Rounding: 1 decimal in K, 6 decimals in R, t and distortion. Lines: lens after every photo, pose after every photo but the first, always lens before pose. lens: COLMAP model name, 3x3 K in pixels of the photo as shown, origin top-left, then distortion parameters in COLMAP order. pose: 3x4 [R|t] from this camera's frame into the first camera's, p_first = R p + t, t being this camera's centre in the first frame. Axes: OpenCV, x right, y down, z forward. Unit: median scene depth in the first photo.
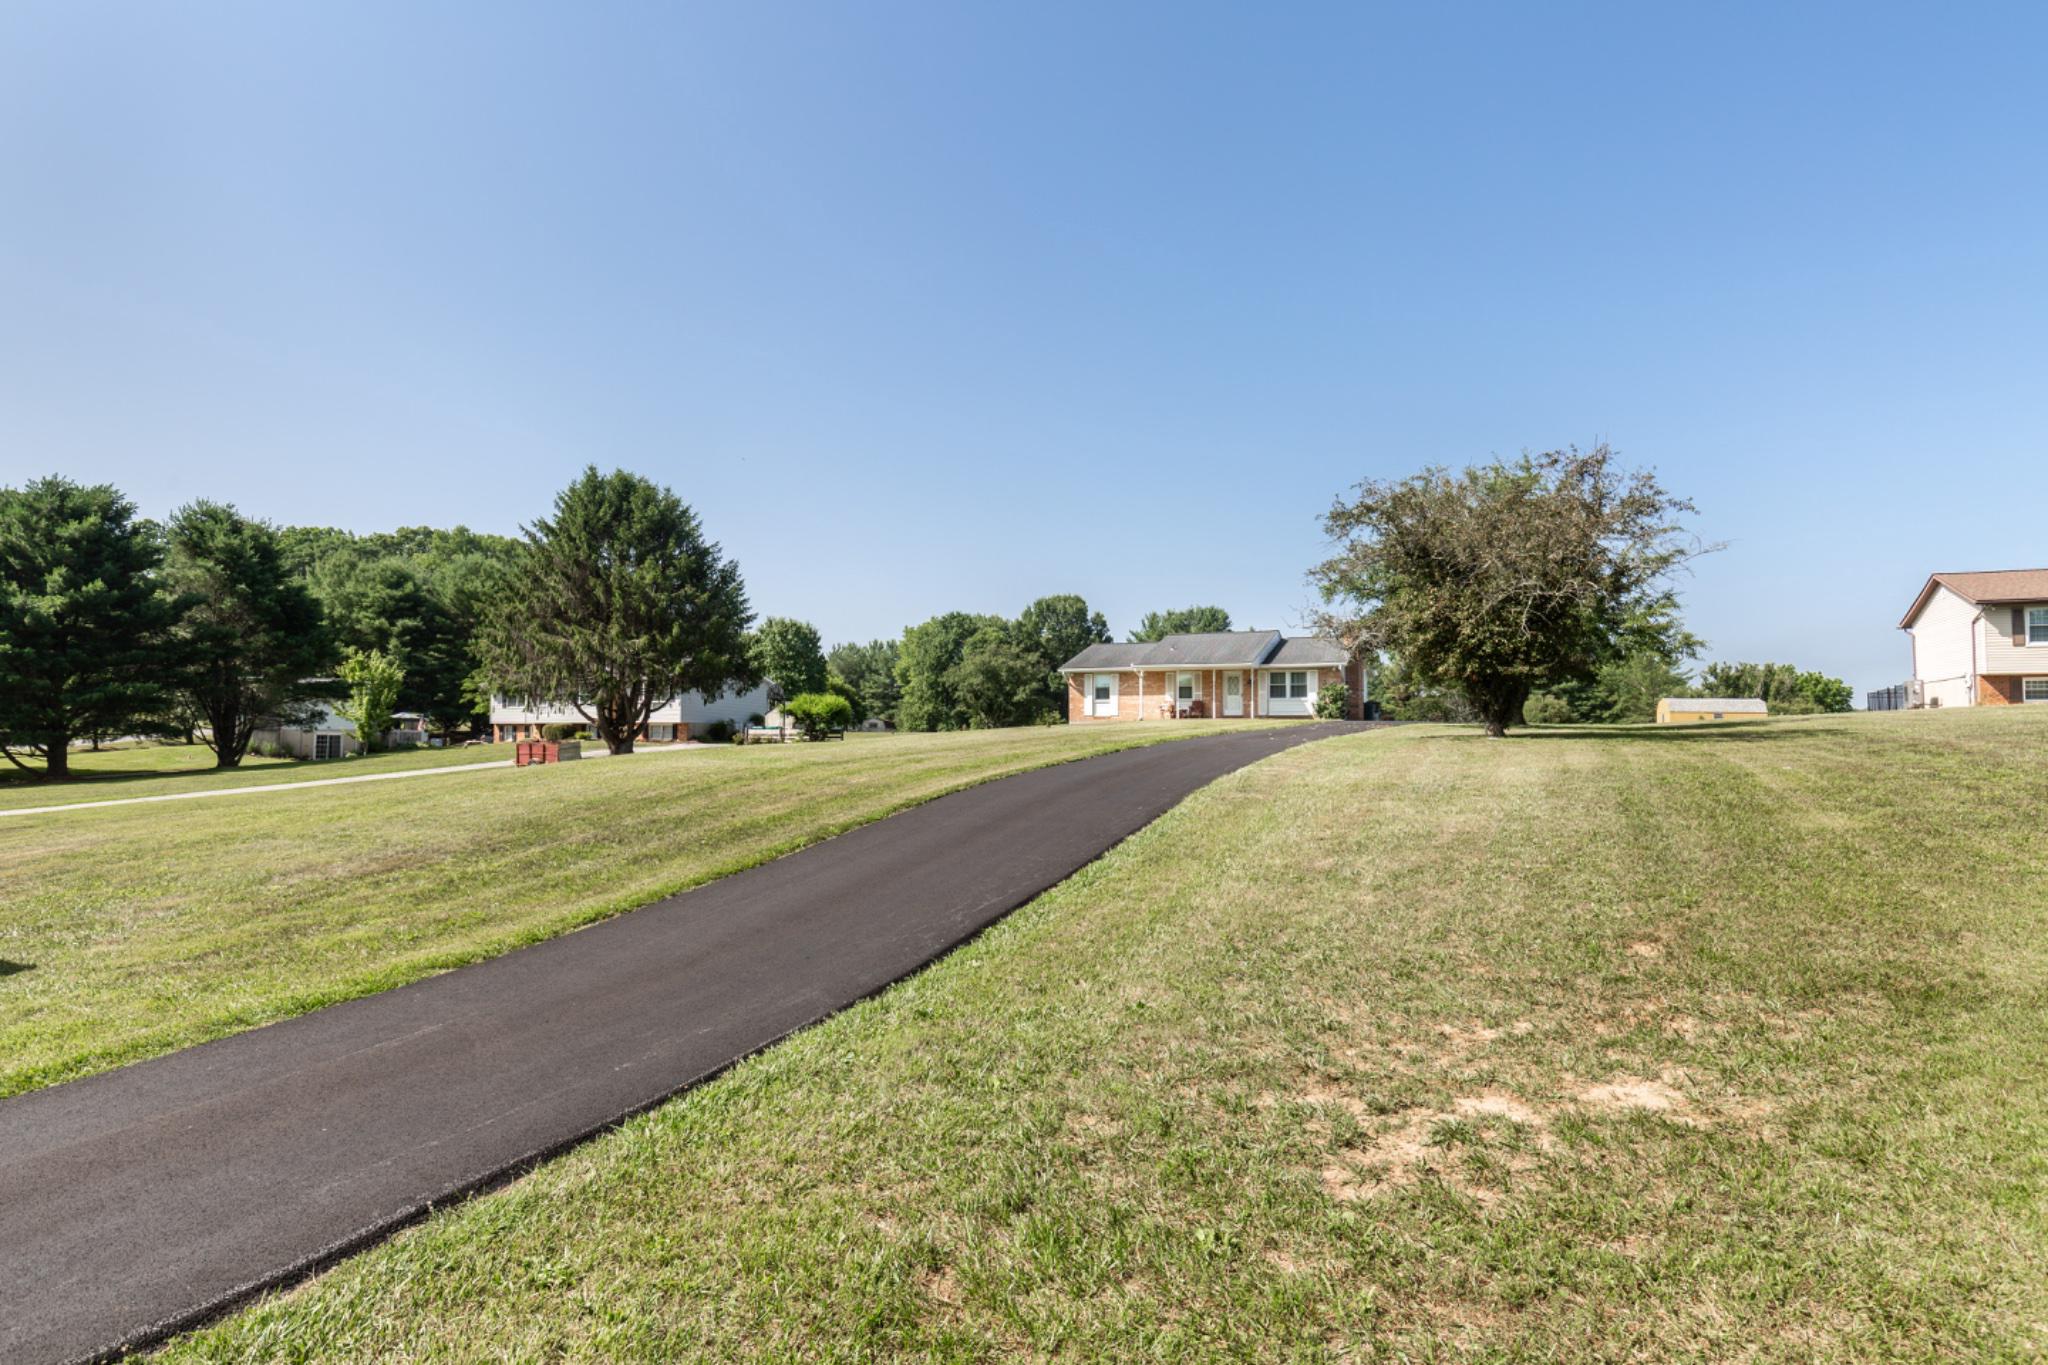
lens RADIAL K [[1119.9, 0, 1010.7], [0, 1119.9, 691.1], [0, 0, 1]] dist [-0.018034, -0.000102]
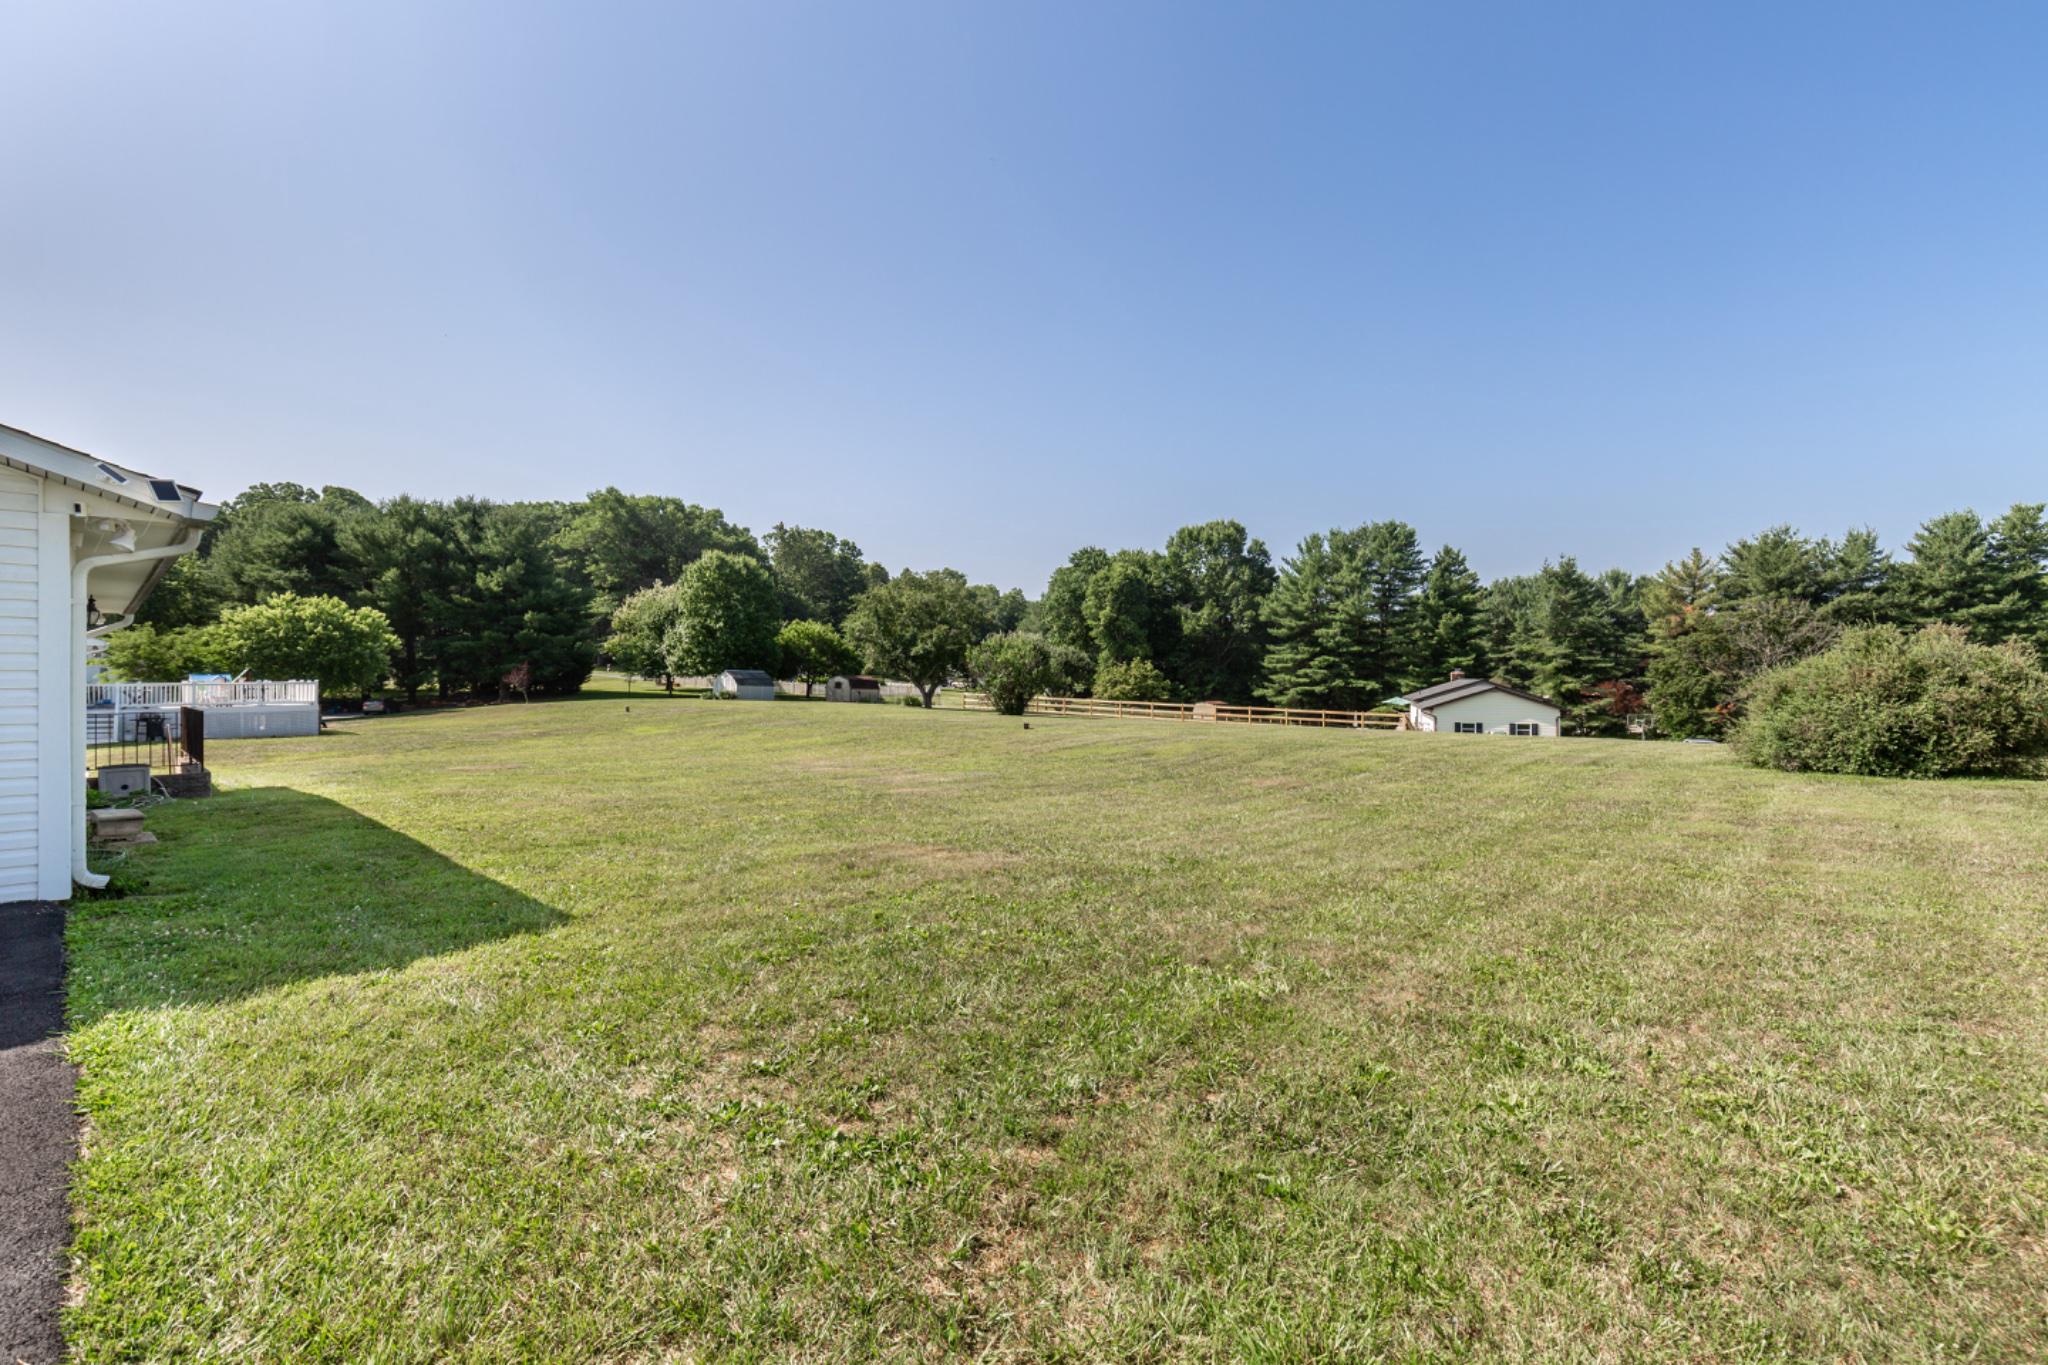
lens RADIAL K [[944.6, 0, 1017.0], [0, 944.6, 670.7], [0, 0, 1]] dist [0.007564, -0.002549]
pose [[0.946686, -0.008551, -0.322044, 0.239821], [0.020062, 0.999272, 0.032442, 0.001876], [0.321532, -0.037173, 0.946169, 0.492447]]
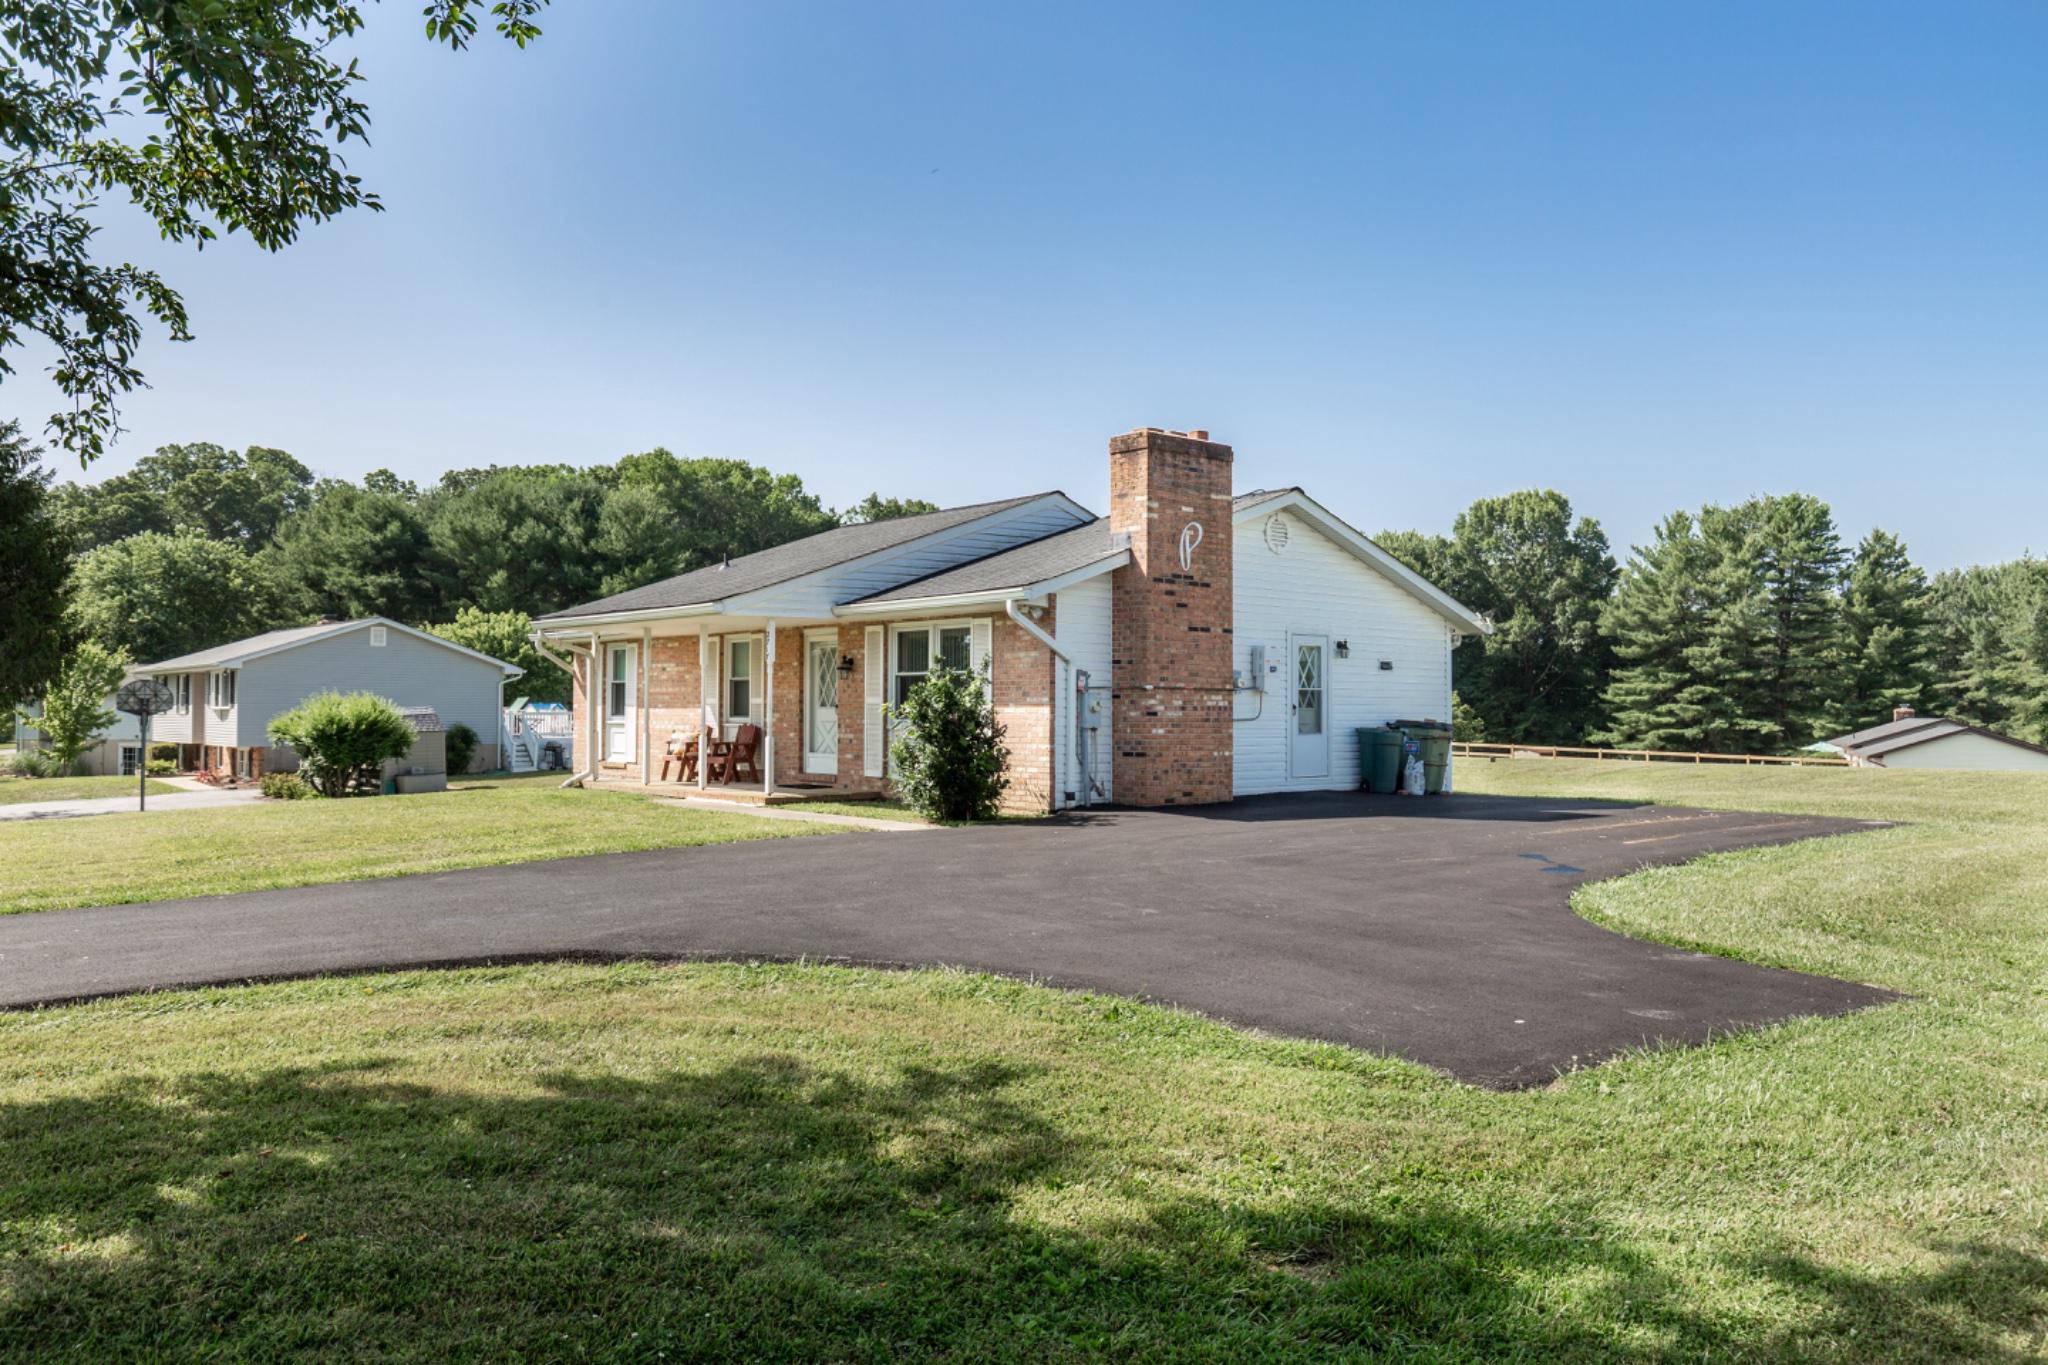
lens RADIAL K [[1484.5, 0, 1009.8], [0, 1484.5, 674.6], [0, 0, 1]] dist [0.000489, -0.001882]
pose [[0.916404, -0.012538, -0.400057, 0.196134], [0.018249, 0.999779, 0.010470, -0.004251], [0.399837, -0.016895, 0.916430, 0.311157]]
